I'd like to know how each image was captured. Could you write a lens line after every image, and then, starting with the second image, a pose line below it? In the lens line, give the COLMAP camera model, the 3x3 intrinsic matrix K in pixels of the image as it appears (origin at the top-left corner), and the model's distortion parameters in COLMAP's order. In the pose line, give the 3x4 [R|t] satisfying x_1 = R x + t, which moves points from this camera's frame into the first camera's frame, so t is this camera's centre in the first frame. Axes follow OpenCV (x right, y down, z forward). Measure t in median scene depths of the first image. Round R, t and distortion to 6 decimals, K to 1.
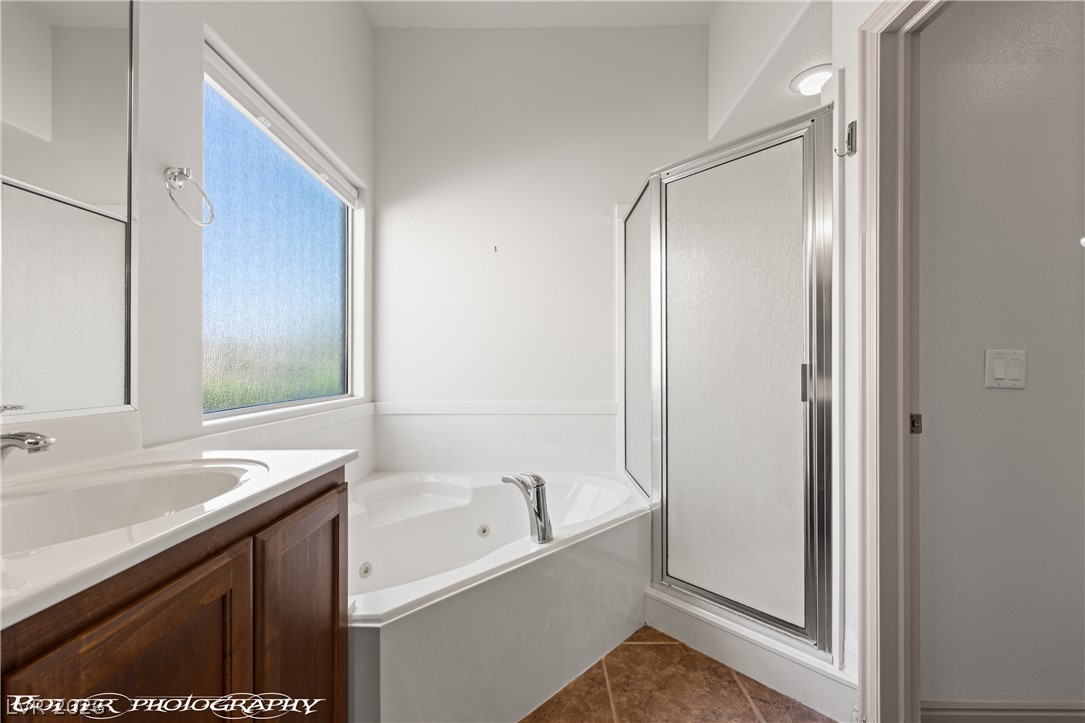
lens RADIAL K [[444.4, 0, 544.5], [0, 444.4, 364.7], [0, 0, 1]] dist [-0.000295, -0.000470]
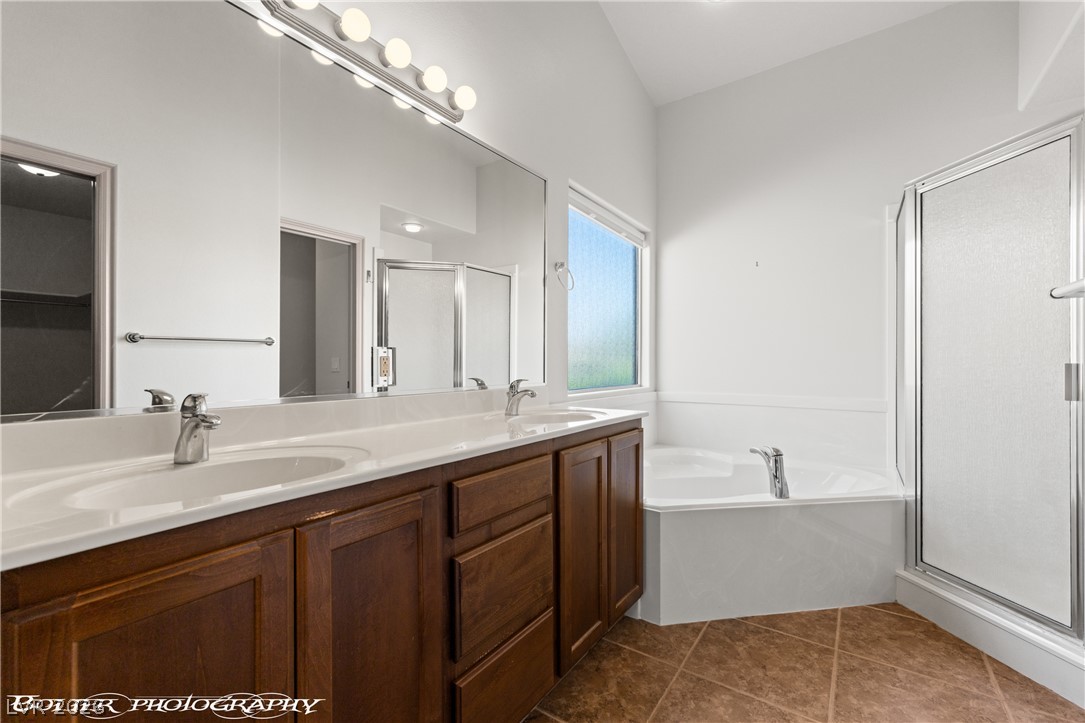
lens RADIAL K [[444.4, 0, 544.5], [0, 444.4, 364.7], [0, 0, 1]] dist [-0.000295, -0.000470]
pose [[0.818942, 0.002197, -0.573872, 0.155585], [0.000278, 0.999991, 0.004225, -0.002624], [0.573876, -0.003619, 0.818934, -0.415399]]
